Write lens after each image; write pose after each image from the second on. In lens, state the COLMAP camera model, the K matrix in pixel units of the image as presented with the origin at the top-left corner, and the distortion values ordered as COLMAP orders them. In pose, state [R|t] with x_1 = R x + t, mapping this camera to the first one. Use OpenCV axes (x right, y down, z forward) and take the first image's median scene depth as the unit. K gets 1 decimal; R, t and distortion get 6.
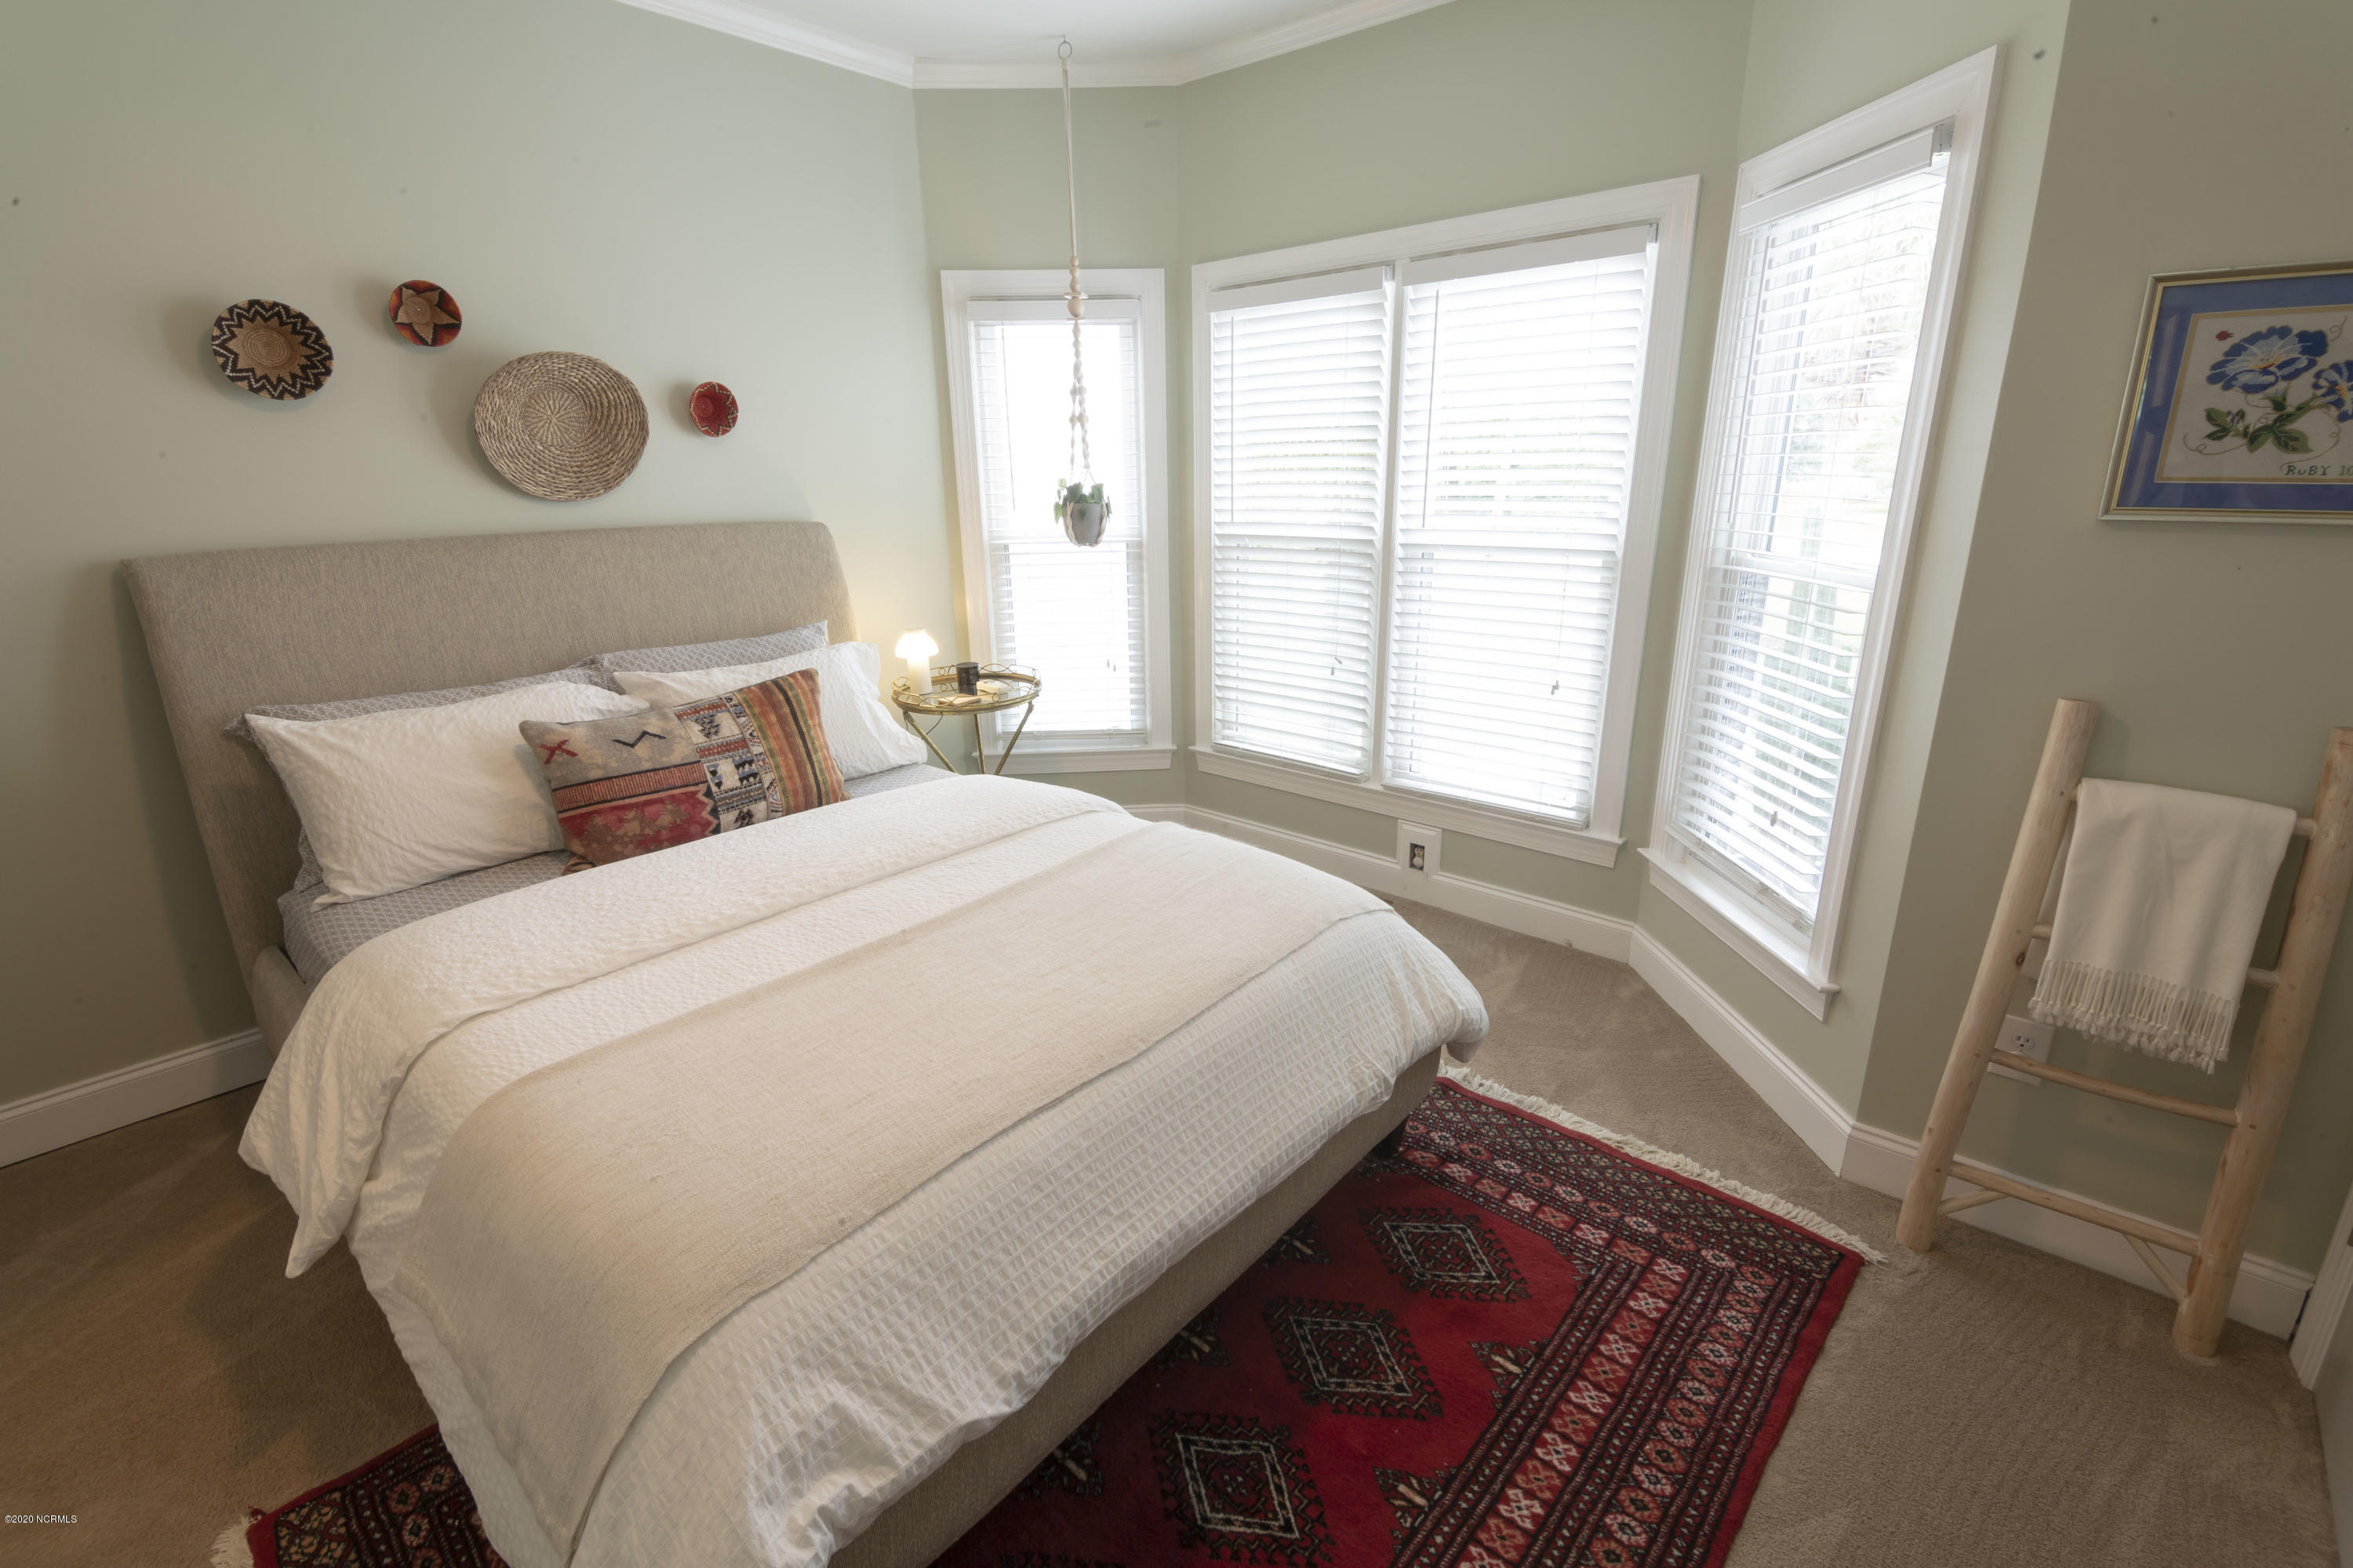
lens RADIAL K [[1046.6, 0, 1176.5], [0, 1046.6, 784.0], [0, 0, 1]] dist [0.001877, -0.000067]
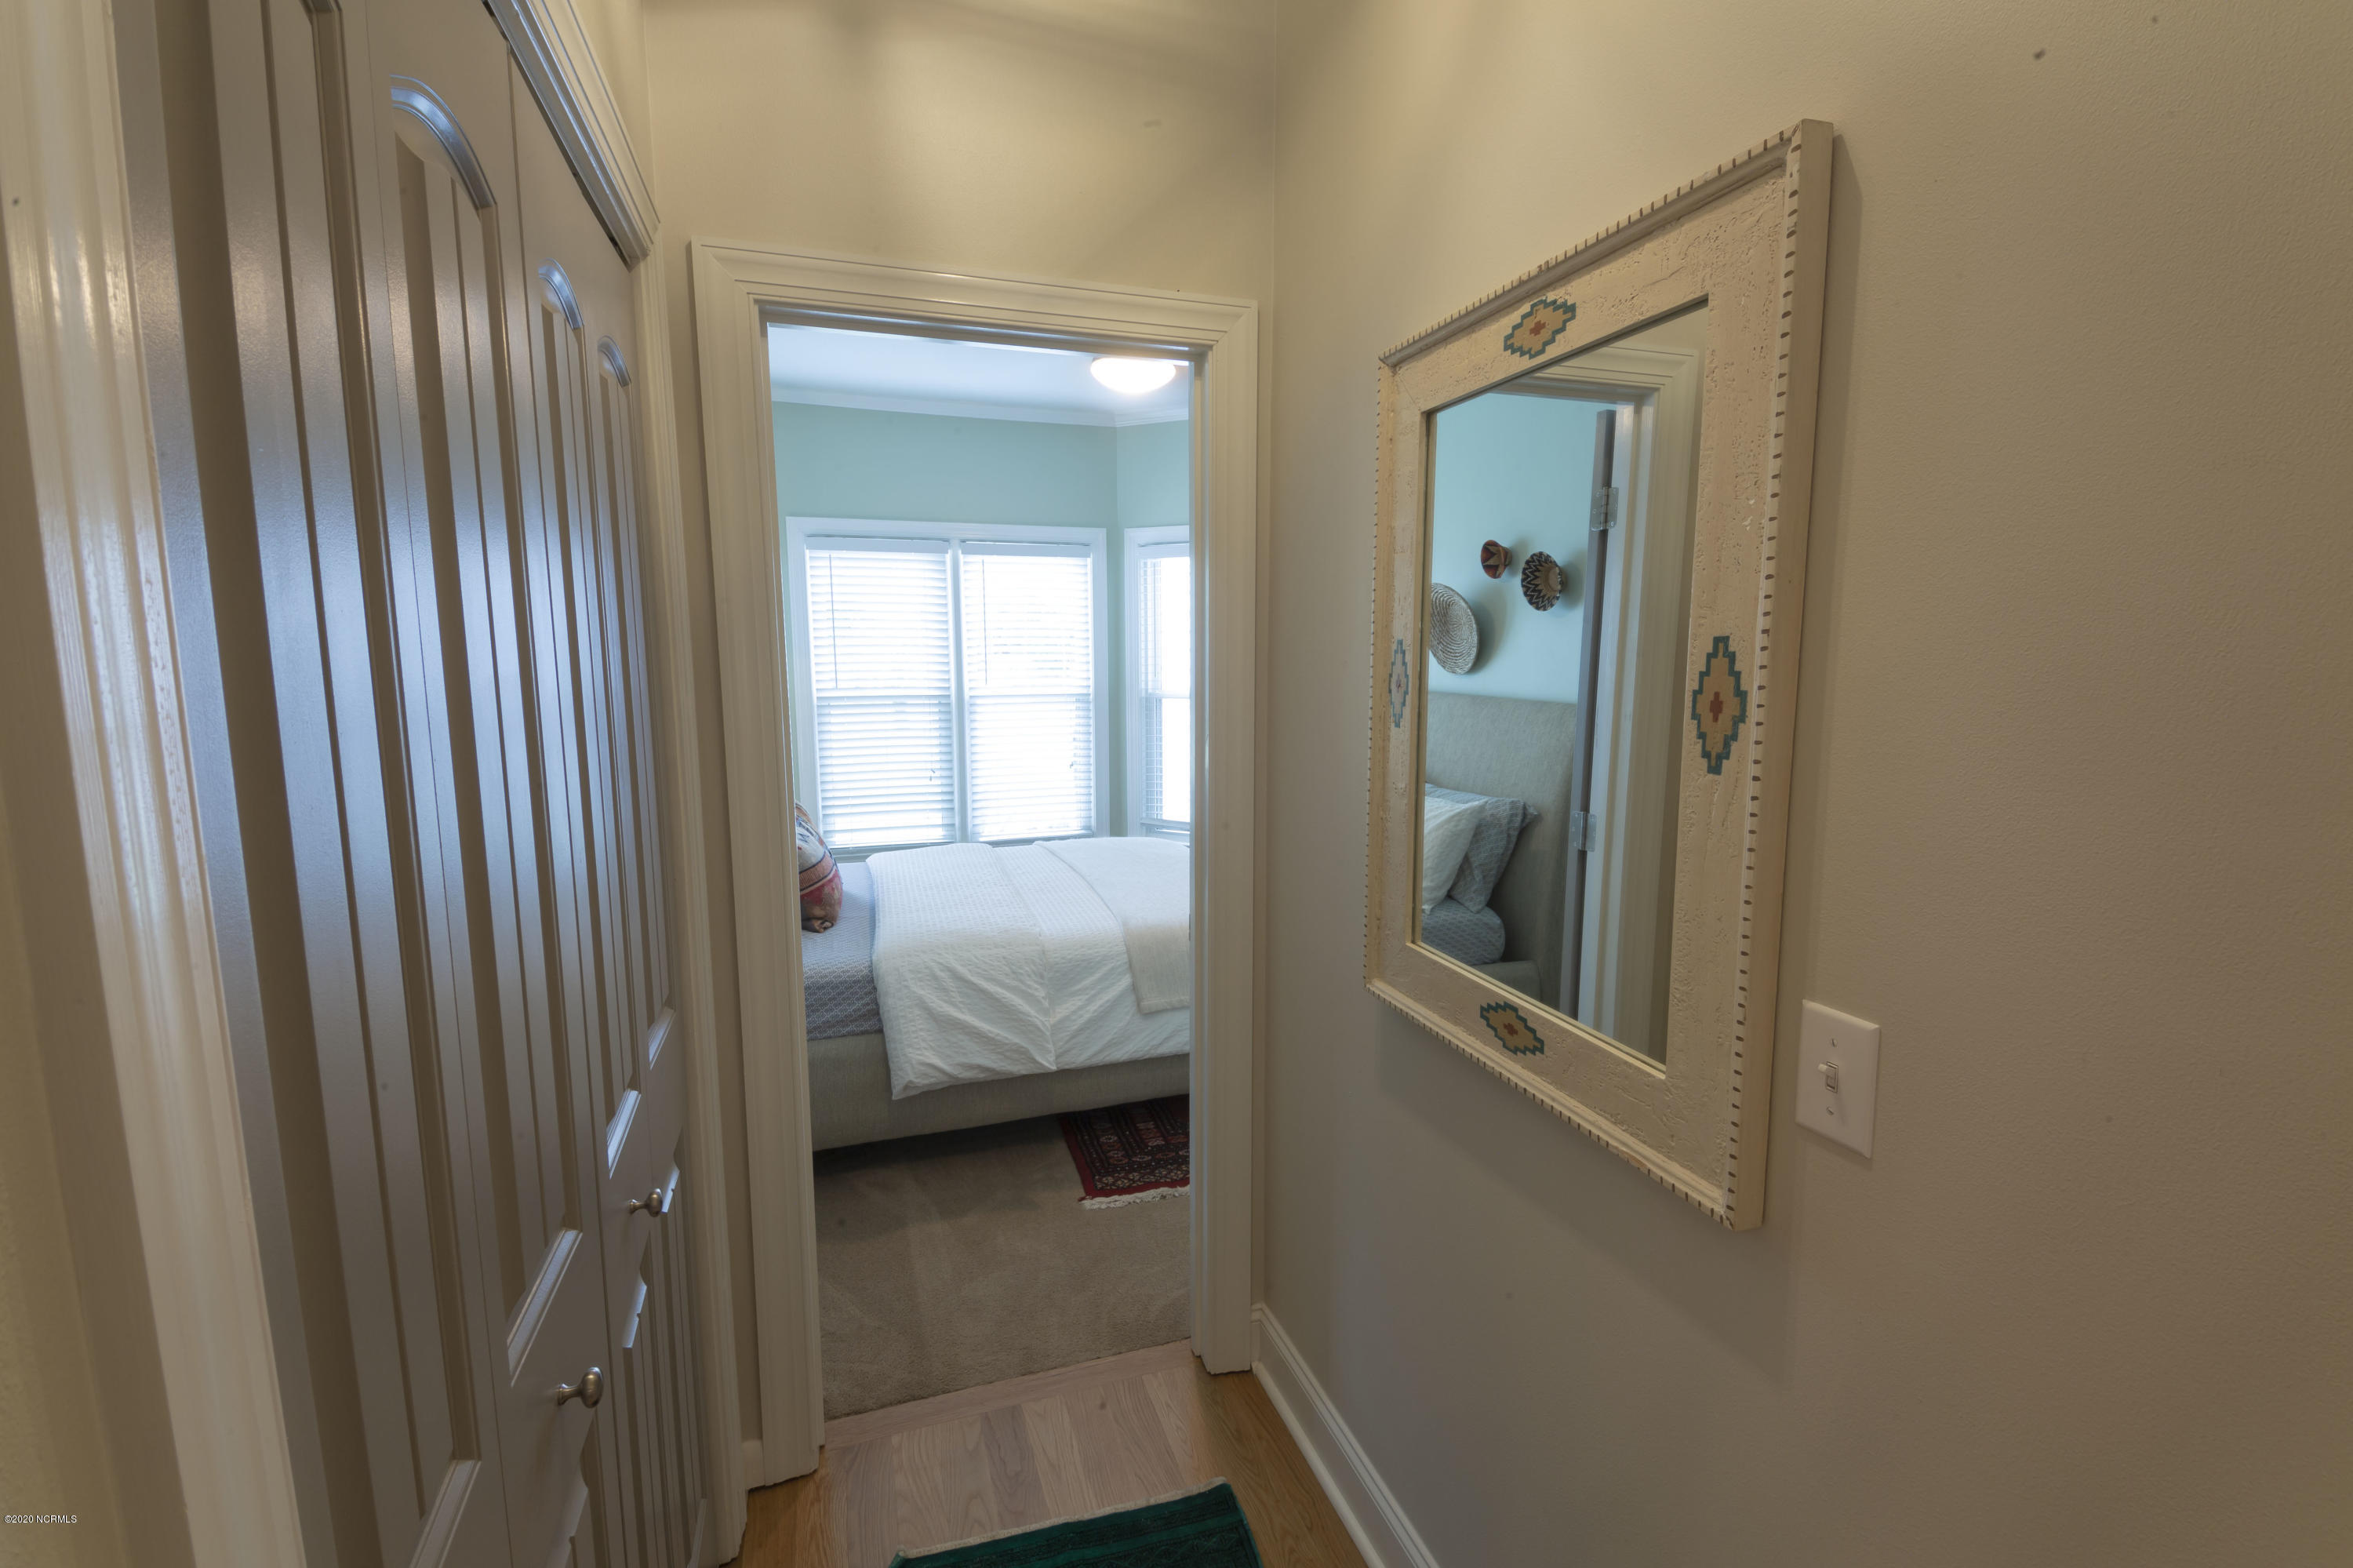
lens RADIAL K [[1046.6, 0, 1176.5], [0, 1046.6, 784.0], [0, 0, 1]] dist [0.001877, -0.000067]
pose [[0.493402, -0.094436, 0.864660, -1.264364], [0.250362, 0.967437, -0.037203, 0.064186], [-0.832991, 0.234834, 0.500979, -0.111027]]
